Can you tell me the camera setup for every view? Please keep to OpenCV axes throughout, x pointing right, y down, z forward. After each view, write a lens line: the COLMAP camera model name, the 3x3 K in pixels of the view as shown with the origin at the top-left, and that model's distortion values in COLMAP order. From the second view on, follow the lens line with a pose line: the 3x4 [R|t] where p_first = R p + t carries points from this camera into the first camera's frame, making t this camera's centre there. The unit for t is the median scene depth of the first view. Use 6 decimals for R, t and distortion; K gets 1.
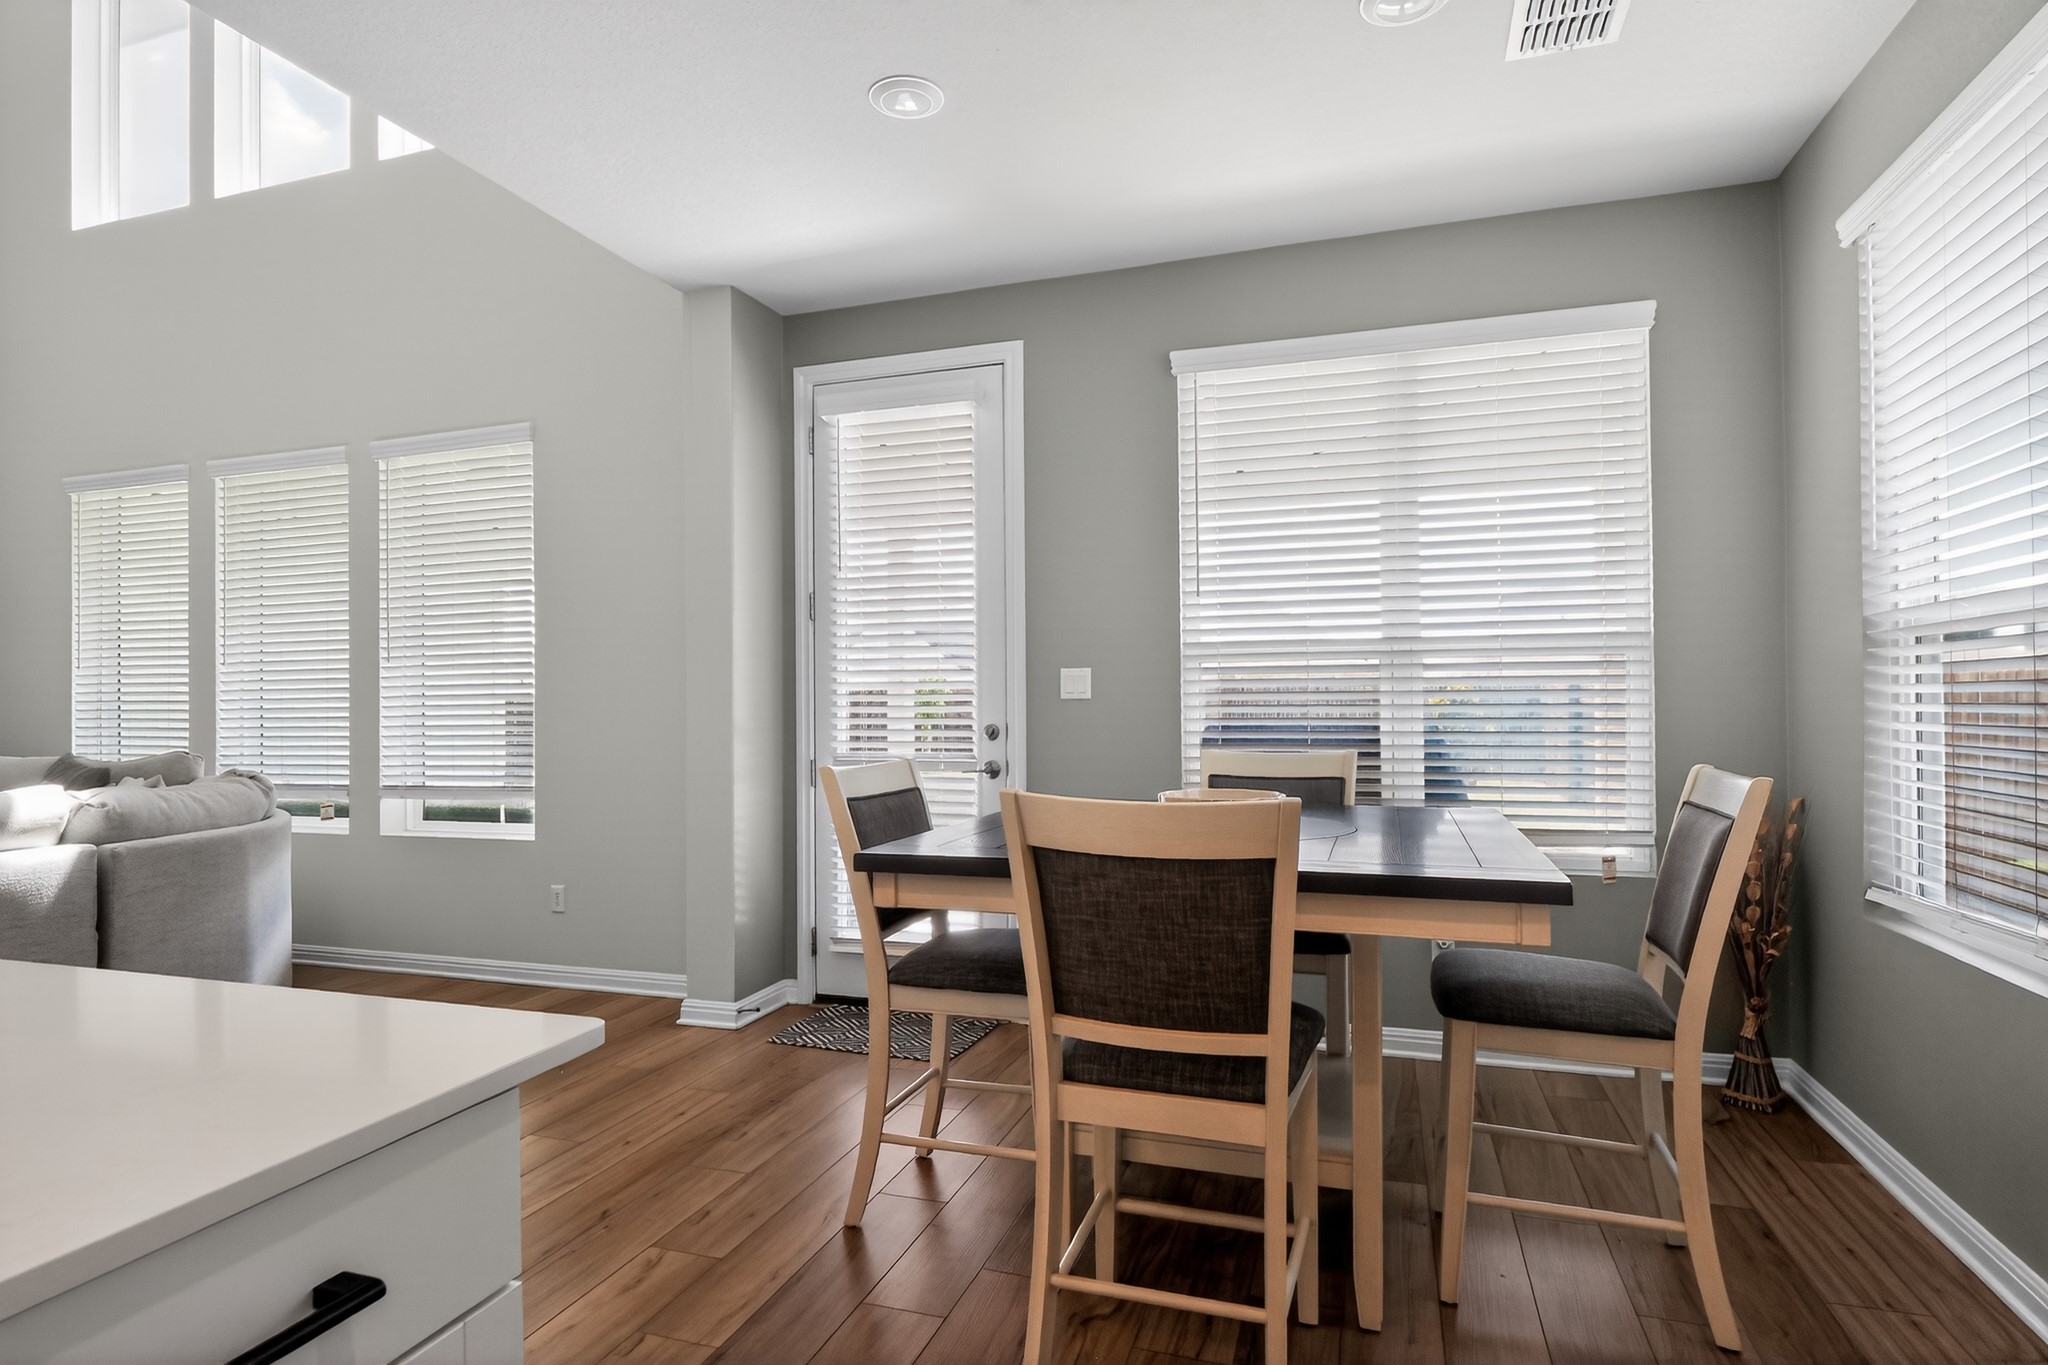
lens RADIAL K [[1019.1, 0, 1046.7], [0, 1019.1, 704.8], [0, 0, 1]] dist [0.000224, -0.015578]
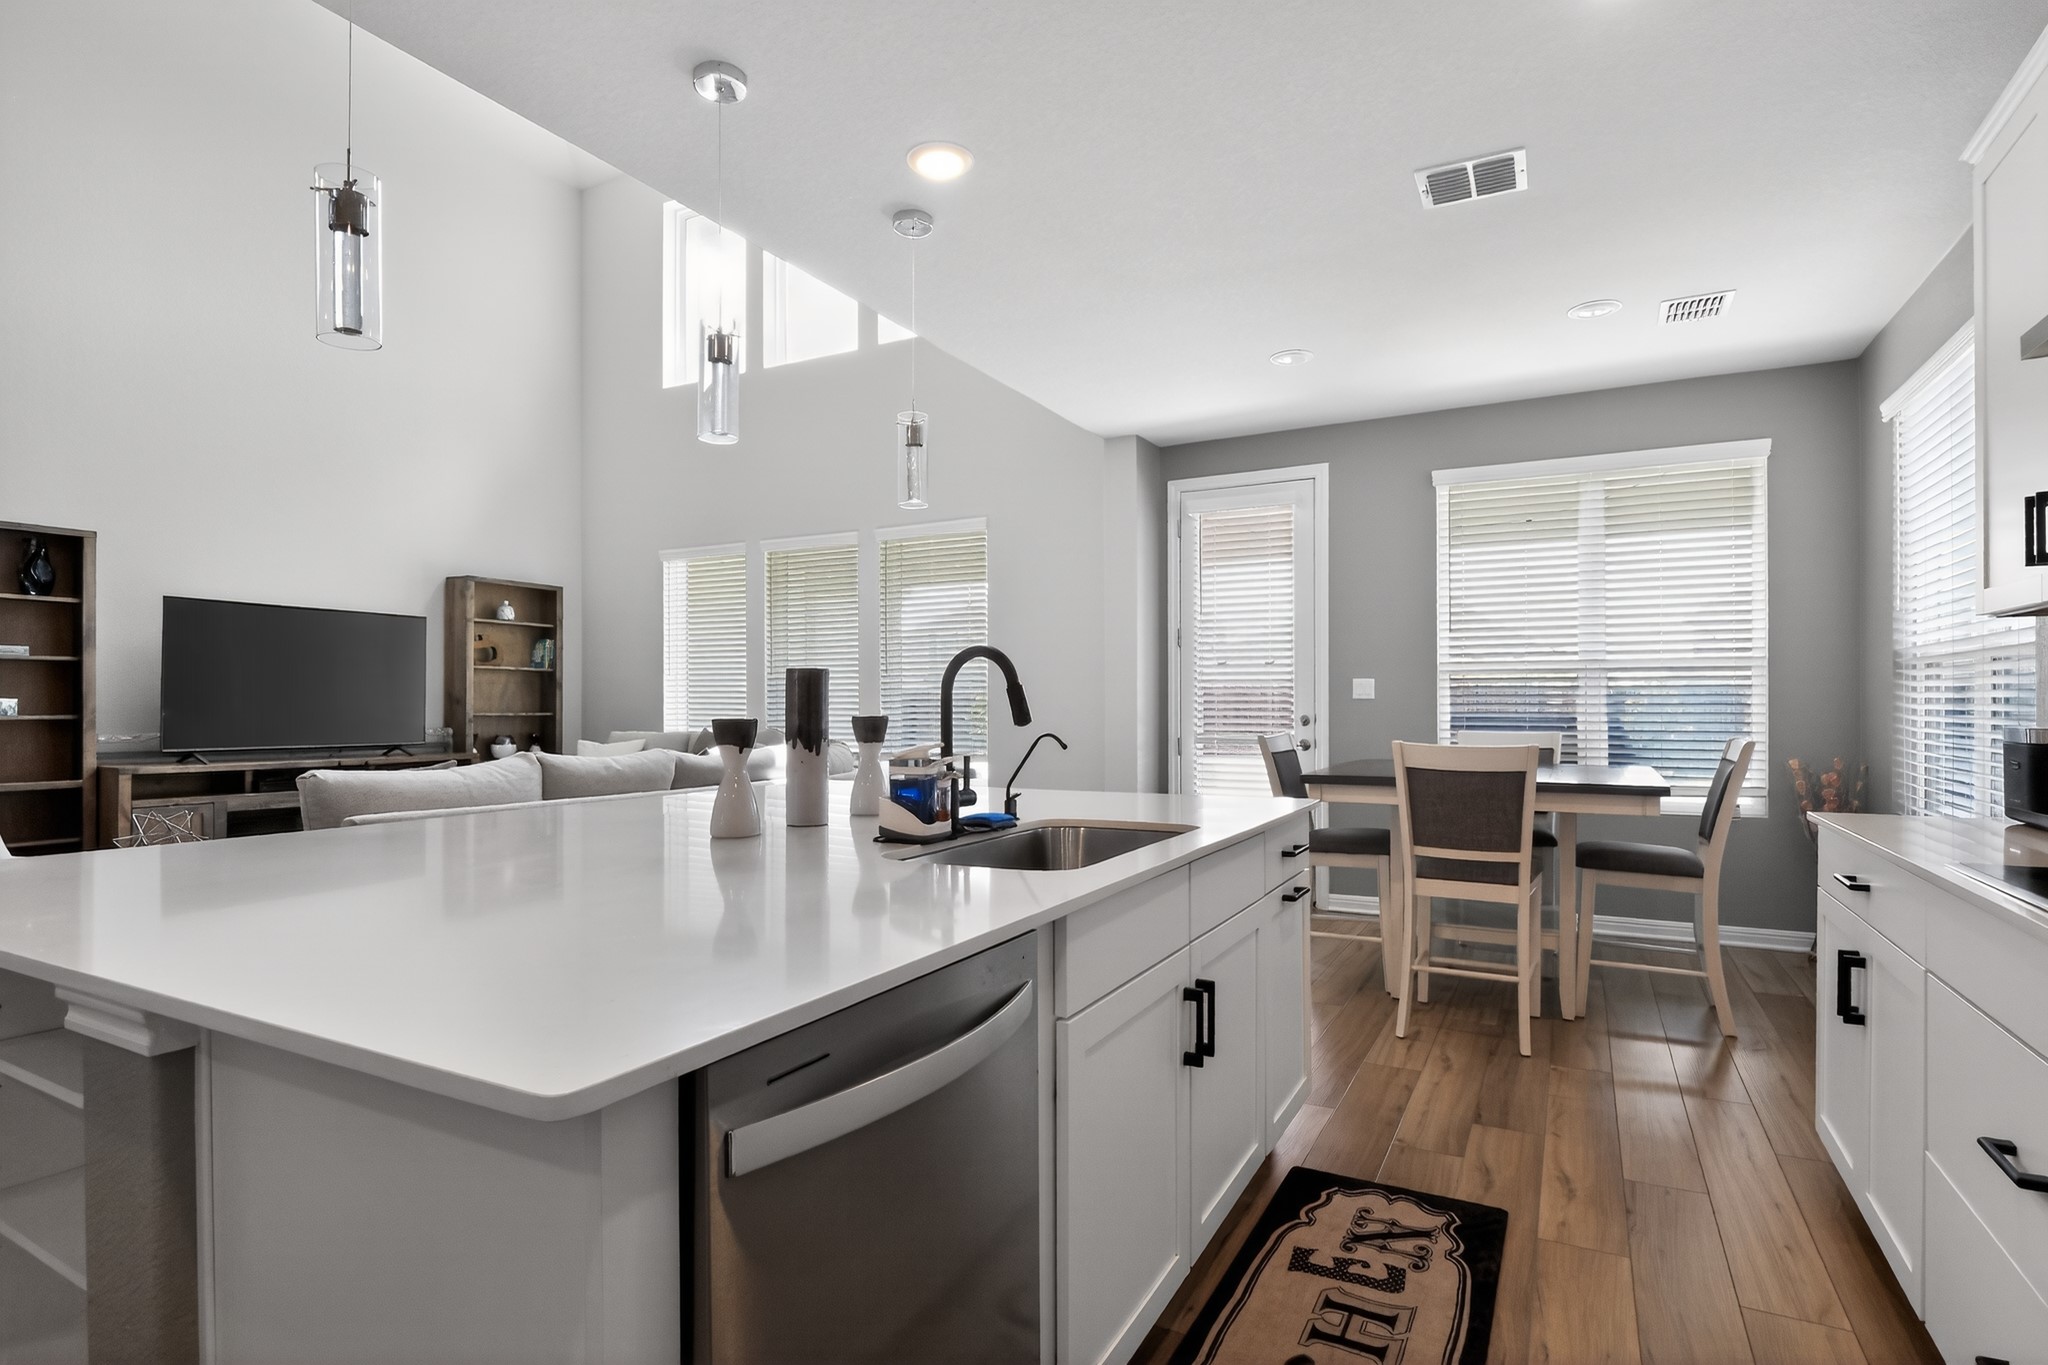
lens RADIAL K [[1019.1, 0, 1046.7], [0, 1019.1, 704.8], [0, 0, 1]] dist [0.000224, -0.015578]
pose [[0.986258, 0.005815, -0.165113, -0.200704], [-0.005405, 0.999981, 0.002931, 0.001911], [0.165127, -0.001998, 0.986270, -0.623368]]
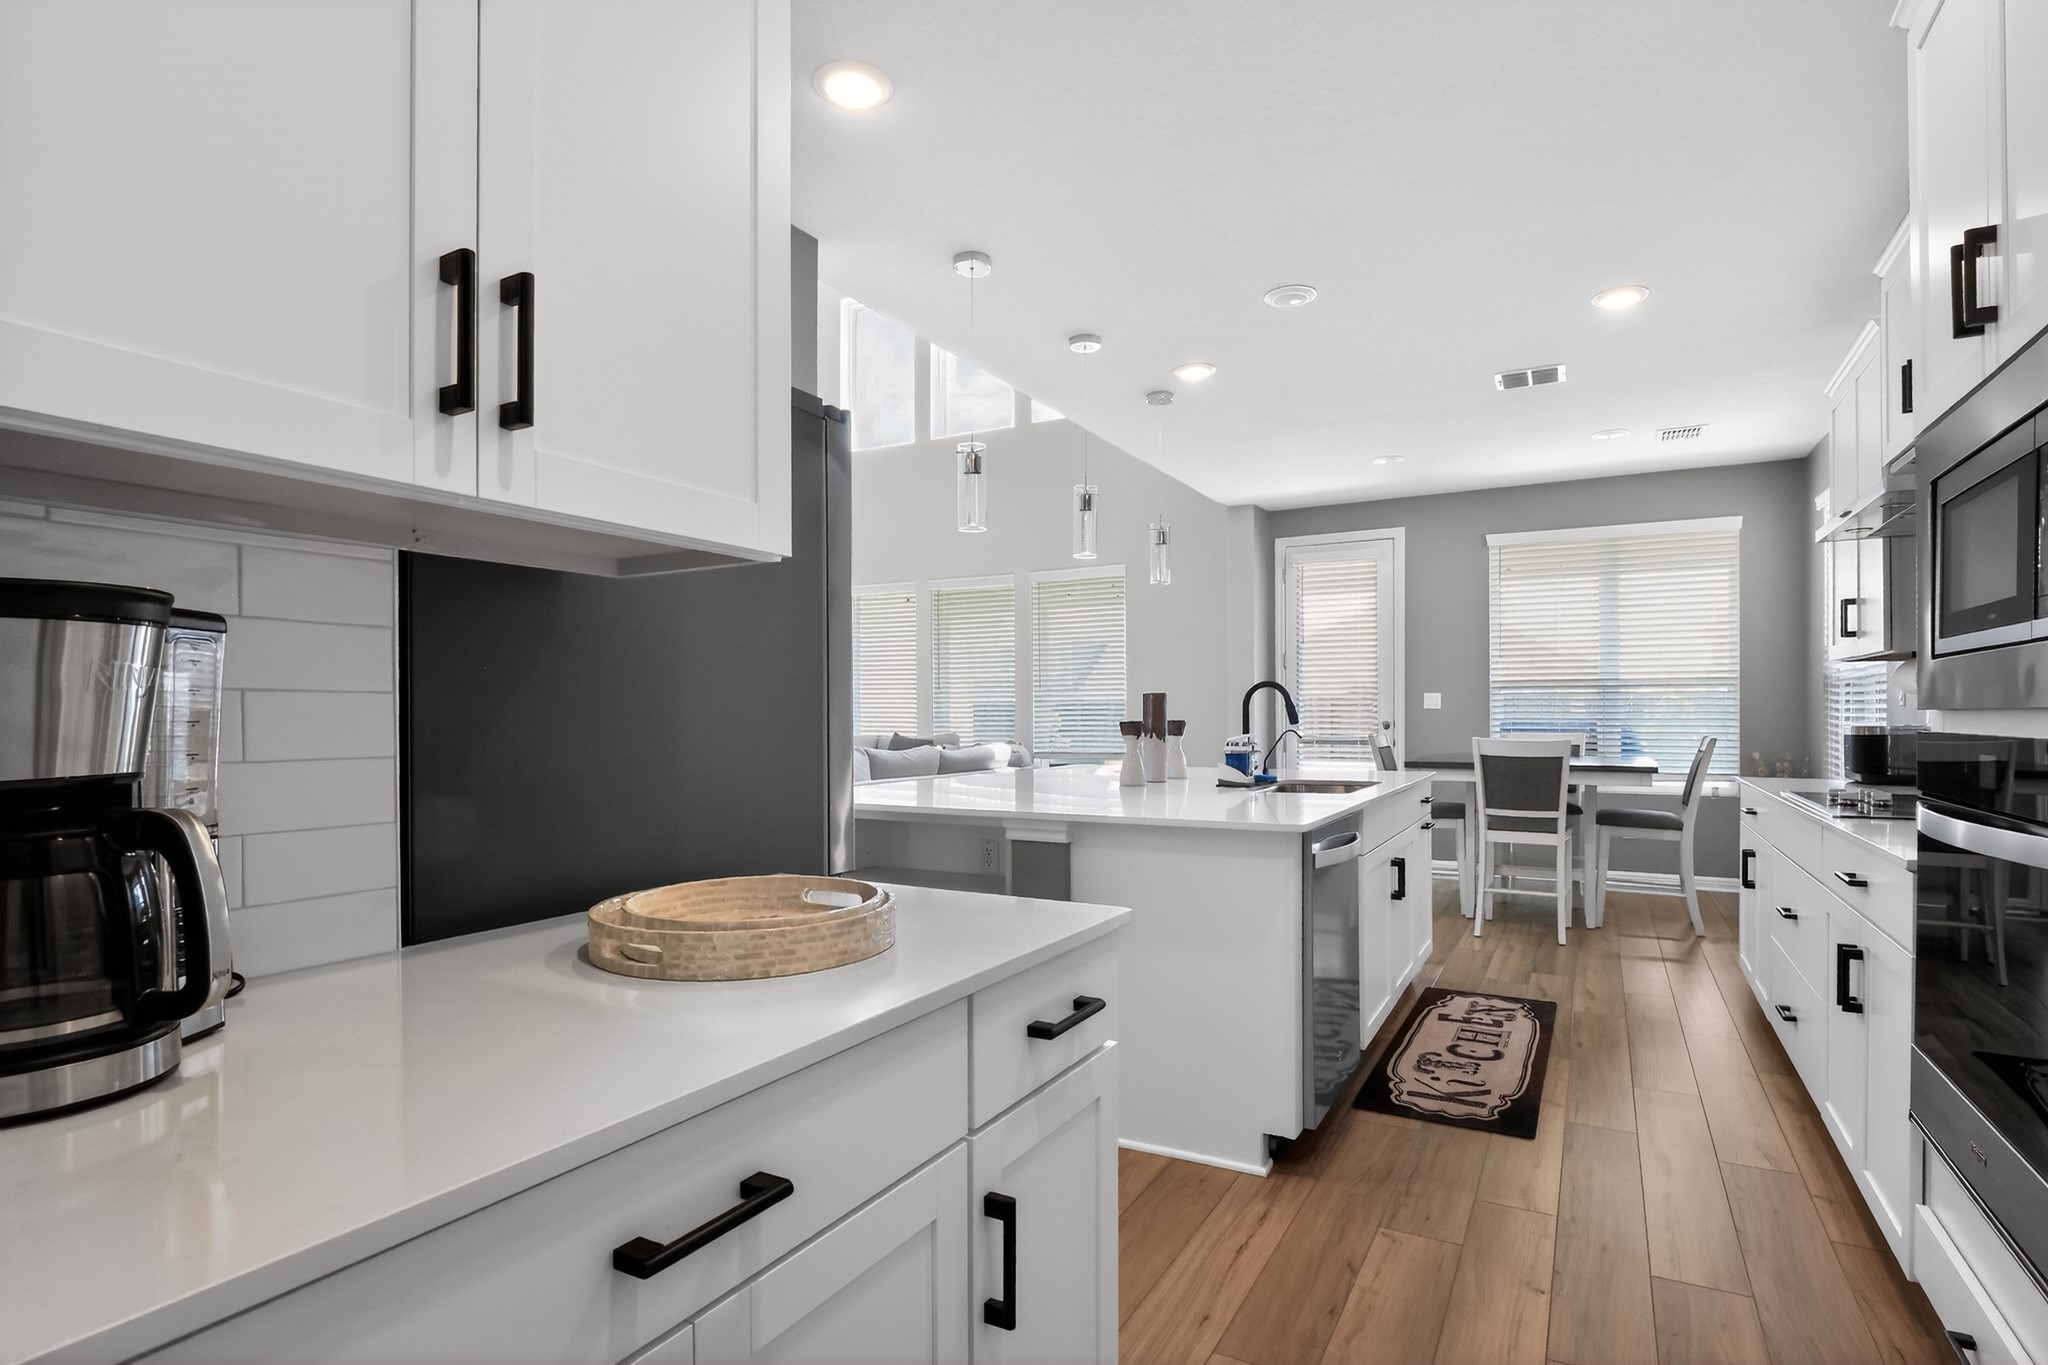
lens RADIAL K [[1044.0, 0, 1031.4], [0, 1044.0, 721.1], [0, 0, 1]] dist [-0.003057, -0.026593]
pose [[0.983099, 0.005913, -0.182981, -0.392662], [-0.004439, 0.999954, 0.008464, 0.005038], [0.183023, -0.007509, 0.983080, -1.216198]]
